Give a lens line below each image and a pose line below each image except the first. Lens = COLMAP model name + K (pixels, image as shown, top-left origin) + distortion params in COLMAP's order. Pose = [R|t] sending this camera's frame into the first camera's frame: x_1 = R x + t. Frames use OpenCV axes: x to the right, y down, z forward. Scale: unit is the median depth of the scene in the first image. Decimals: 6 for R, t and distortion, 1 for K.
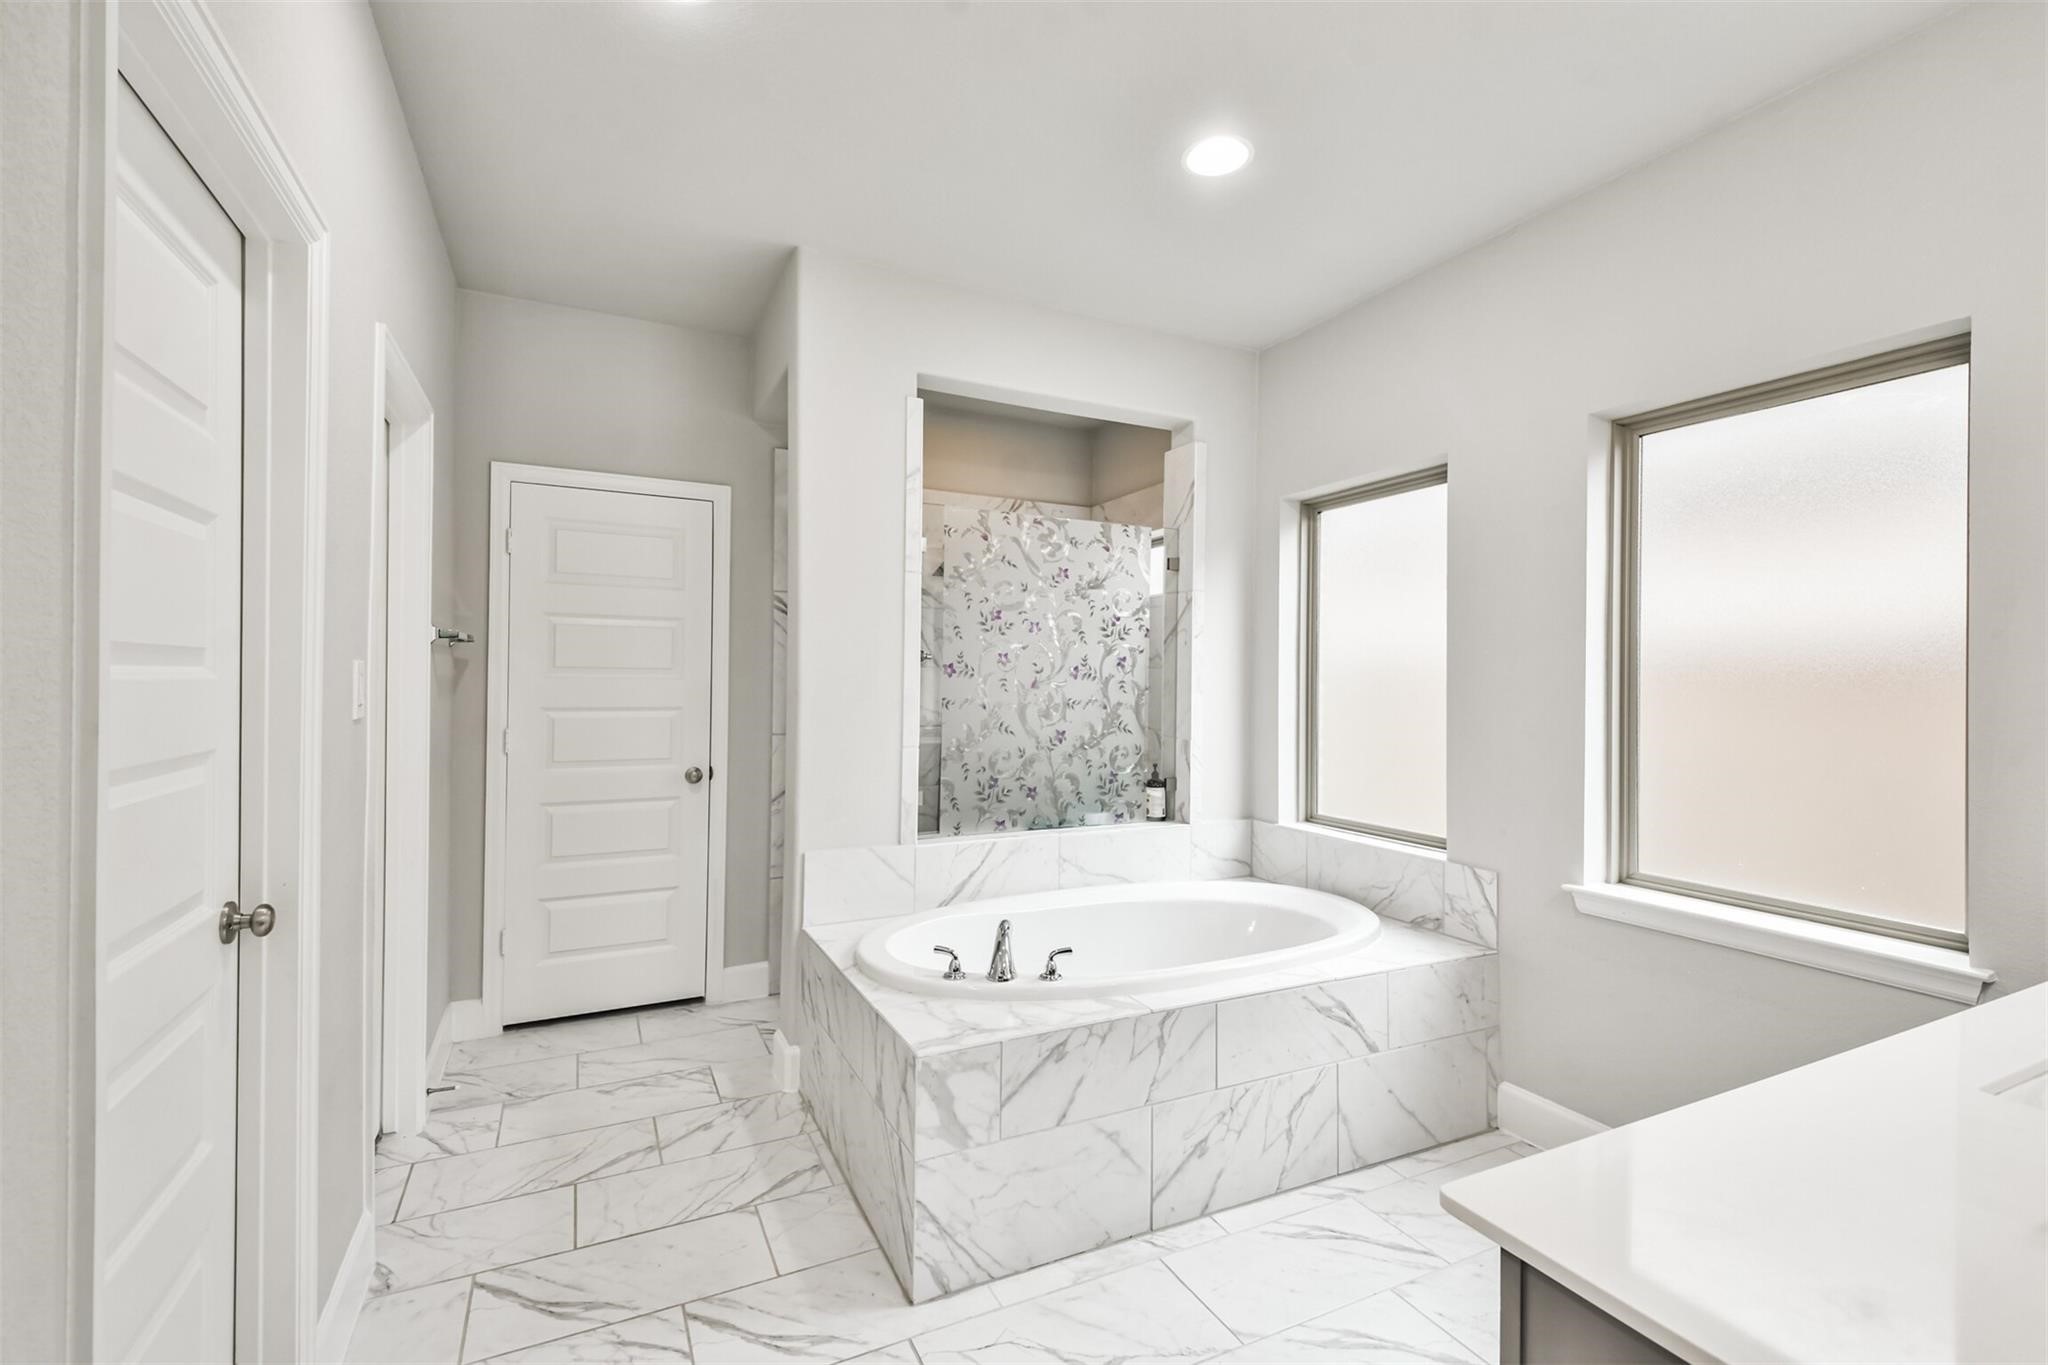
lens RADIAL K [[891.0, 0, 1015.7], [0, 891.0, 678.8], [0, 0, 1]] dist [0.031672, -0.016062]
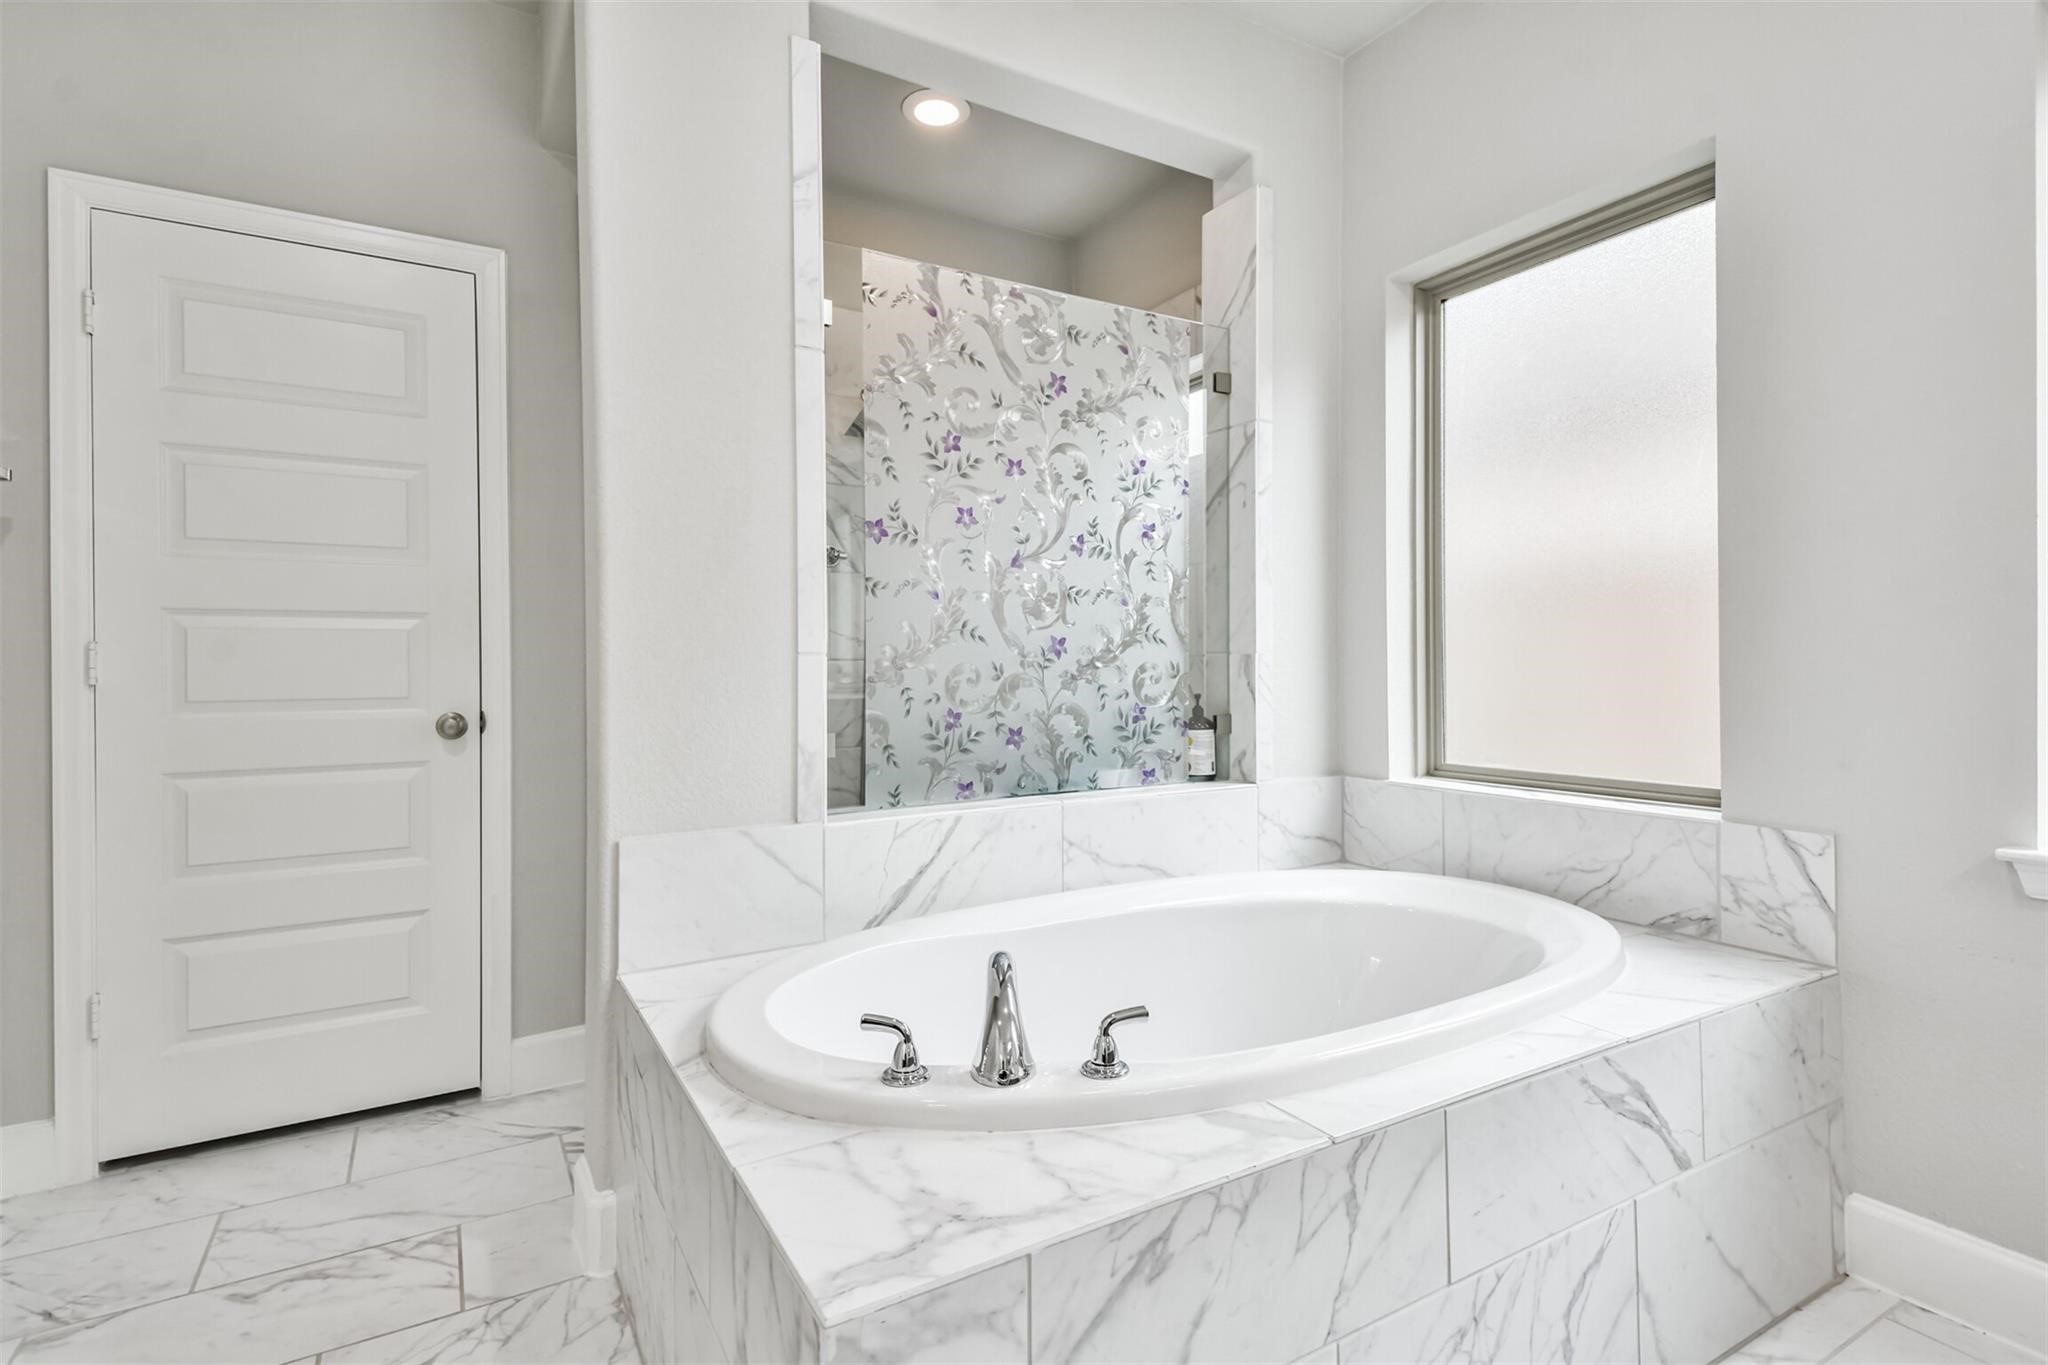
lens RADIAL K [[1005.5, 0, 1021.5], [0, 1005.5, 671.2], [0, 0, 1]] dist [0.021061, -0.005212]
pose [[0.996915, -0.017789, 0.076451, -0.031695], [0.016829, 0.999771, 0.013187, 0.079010], [-0.076668, -0.011860, 0.996986, 0.331537]]
